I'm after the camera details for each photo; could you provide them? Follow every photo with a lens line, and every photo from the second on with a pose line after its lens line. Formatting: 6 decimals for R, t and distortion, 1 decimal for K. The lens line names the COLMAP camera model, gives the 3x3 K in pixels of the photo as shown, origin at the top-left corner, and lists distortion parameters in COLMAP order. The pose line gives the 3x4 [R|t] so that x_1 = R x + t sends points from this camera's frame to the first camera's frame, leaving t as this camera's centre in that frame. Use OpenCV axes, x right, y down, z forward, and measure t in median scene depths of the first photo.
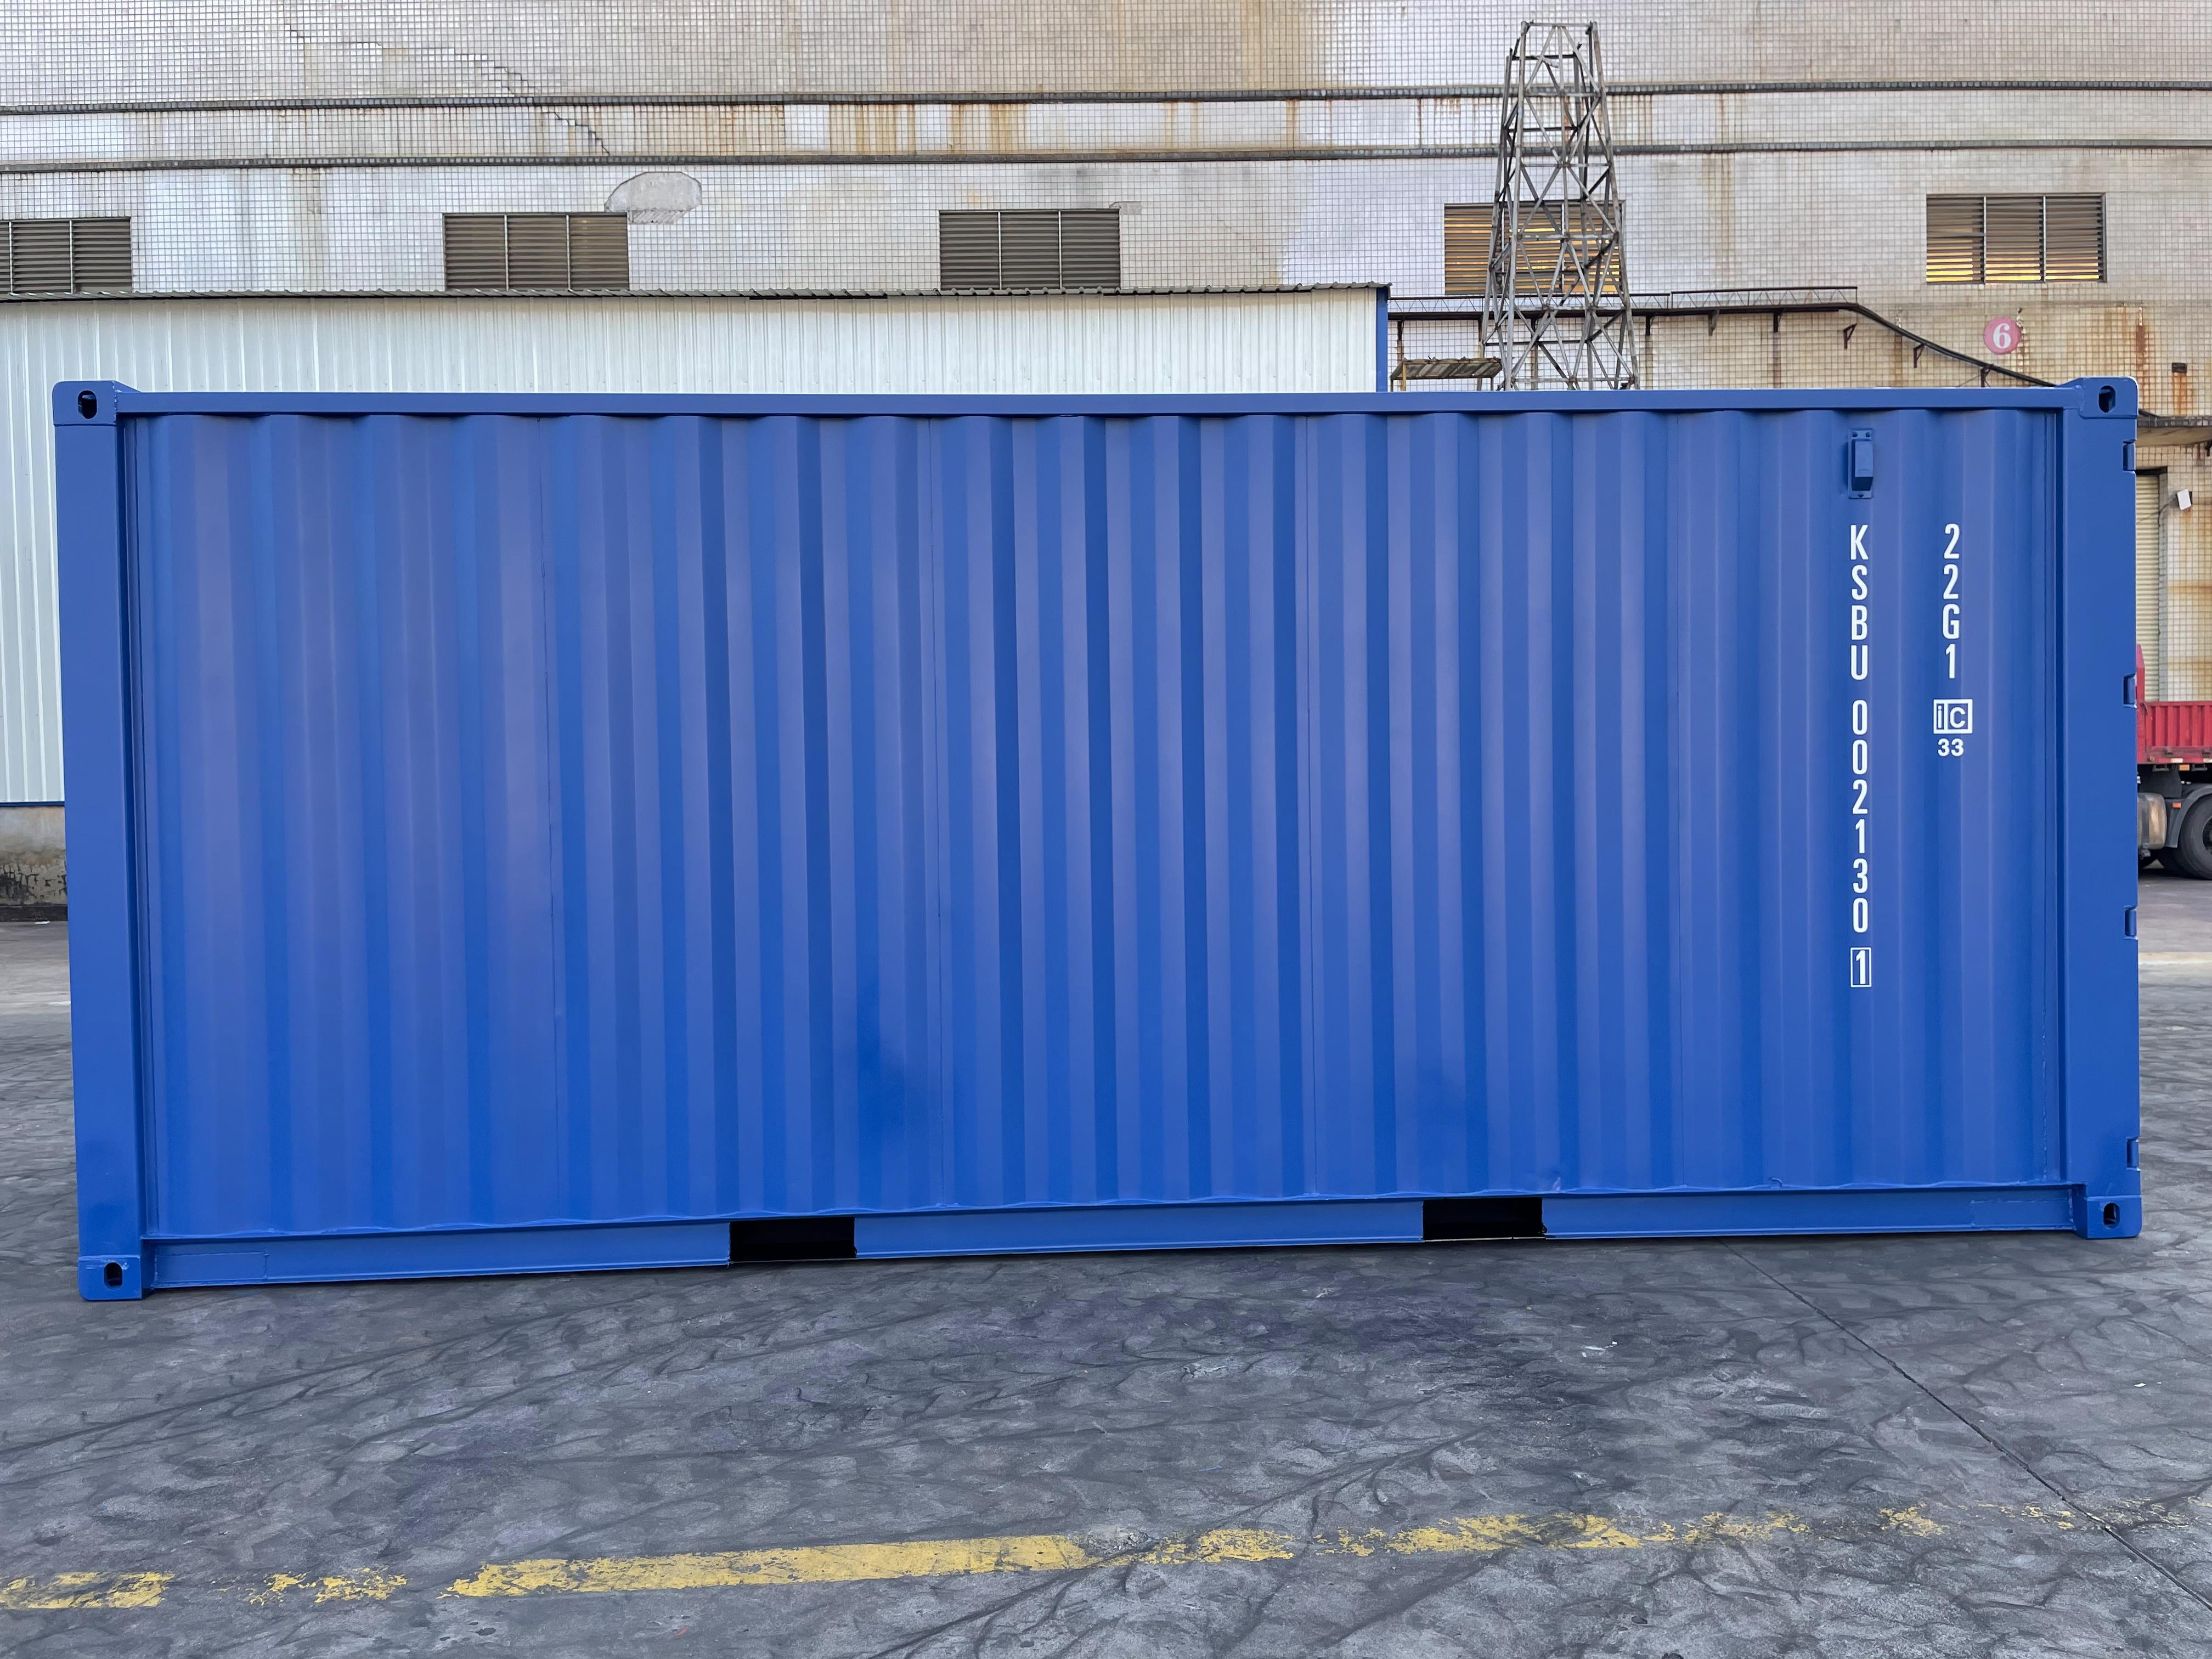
lens RADIAL K [[1668.0, 0, 1124.9], [0, 1668.0, 817.4], [0, 0, 1]] dist [0.098036, -0.125095]
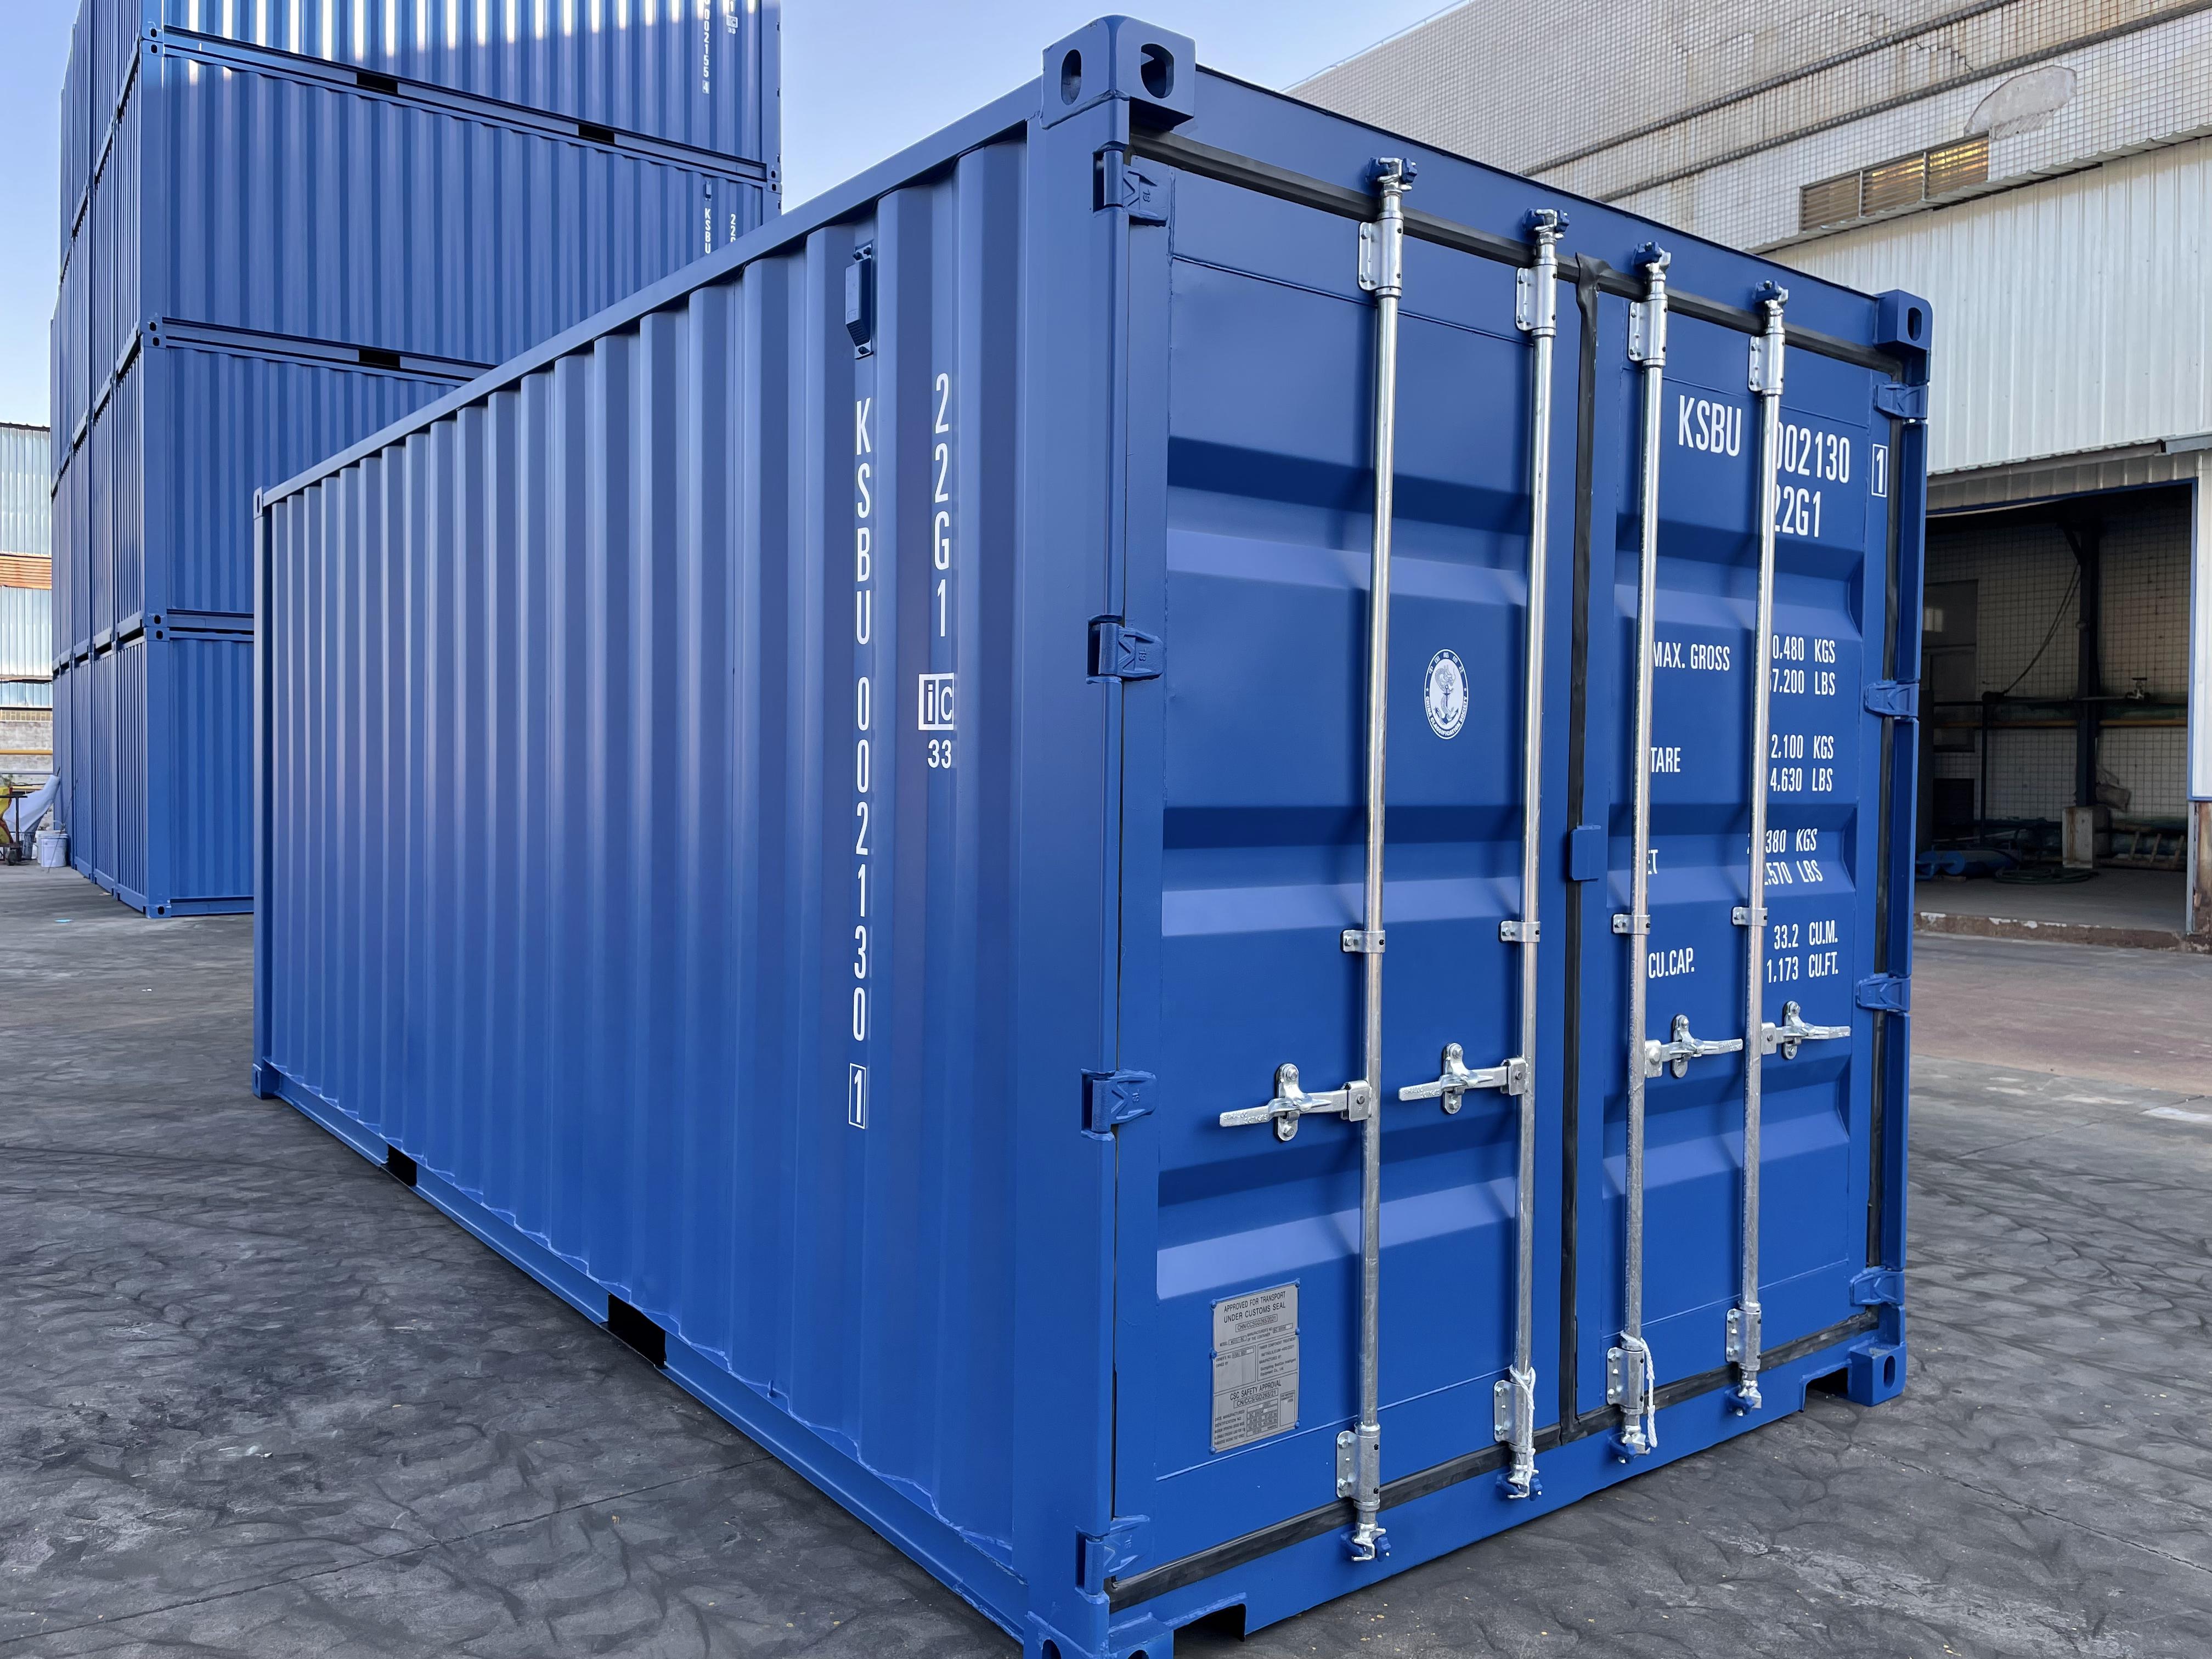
lens RADIAL K [[1668.0, 0, 1124.9], [0, 1668.0, 817.4], [0, 0, 1]] dist [0.098036, -0.125095]
pose [[0.567257, 0.049459, -0.822054, 1.085128], [-0.044850, 0.998569, 0.029131, -0.042171], [0.822319, 0.020344, 0.568663, 0.778727]]
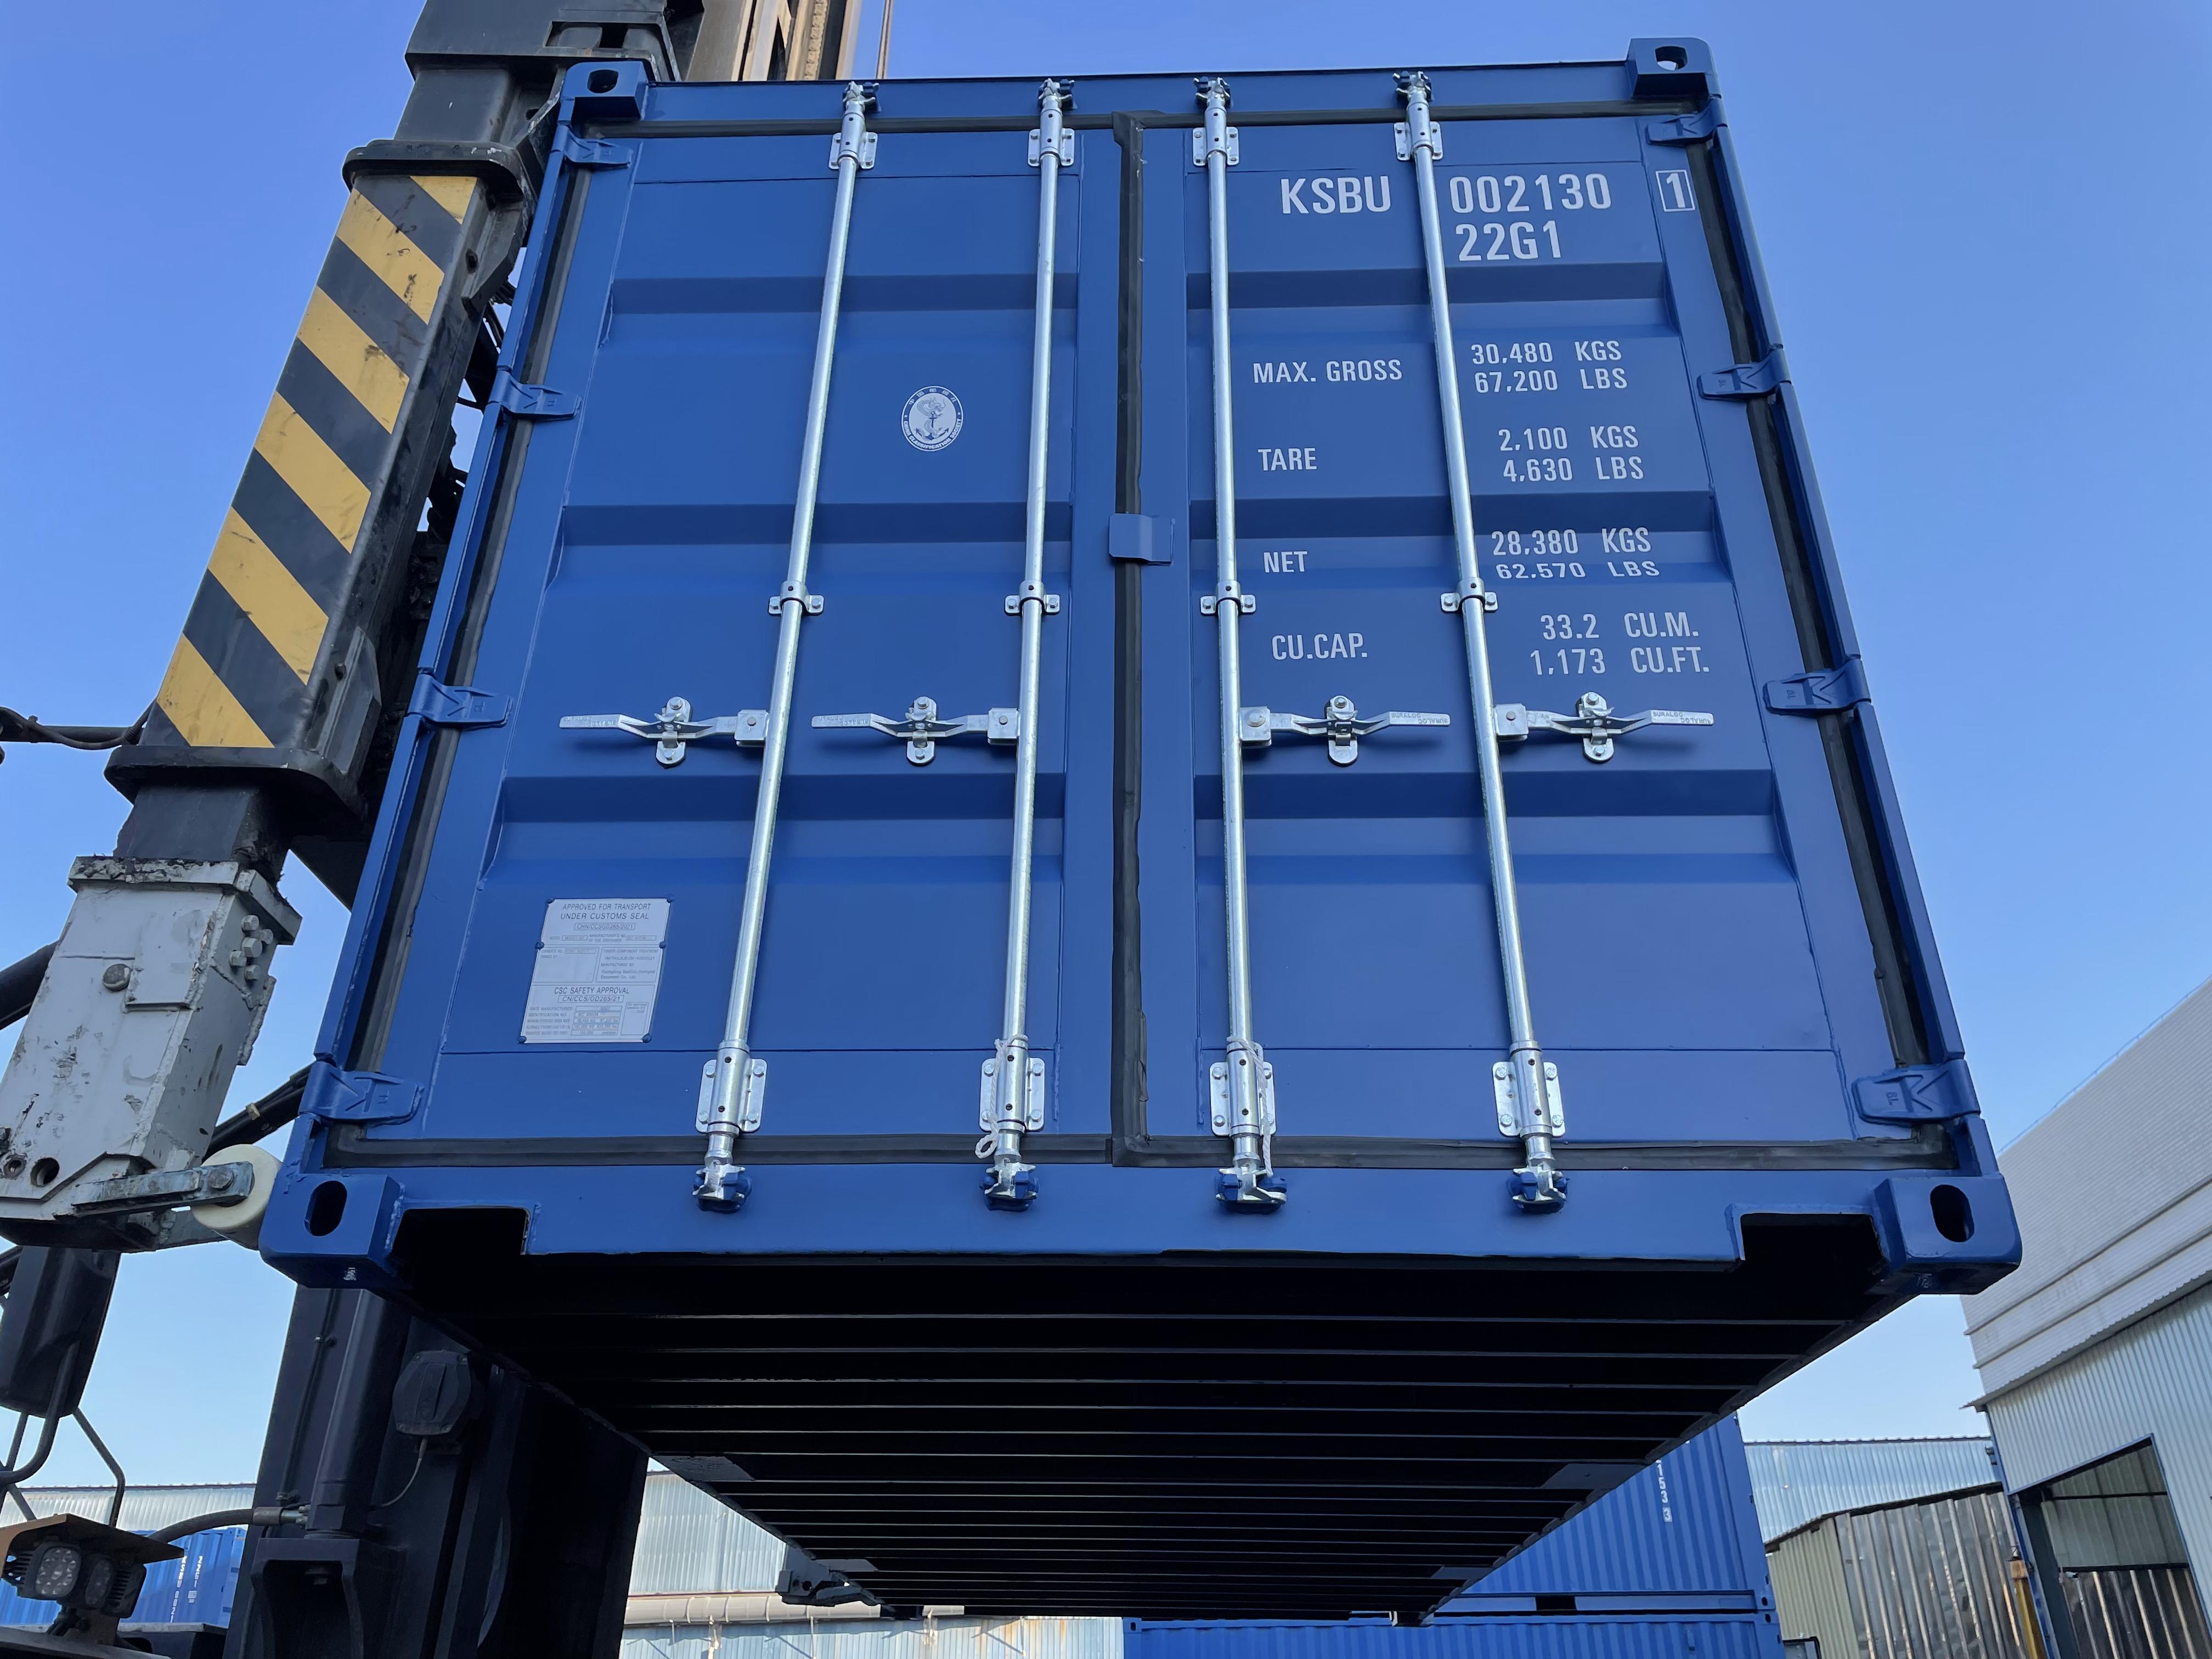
lens RADIAL K [[1574.4, 0, 1104.0], [0, 1574.4, 866.2], [0, 0, 1]] dist [0.090036, -0.101705]
pose [[-0.089768, -0.455160, -0.885873, 1.095972], [-0.036540, 0.890371, -0.453768, 0.369376], [0.995292, -0.008364, -0.096558, 1.378272]]
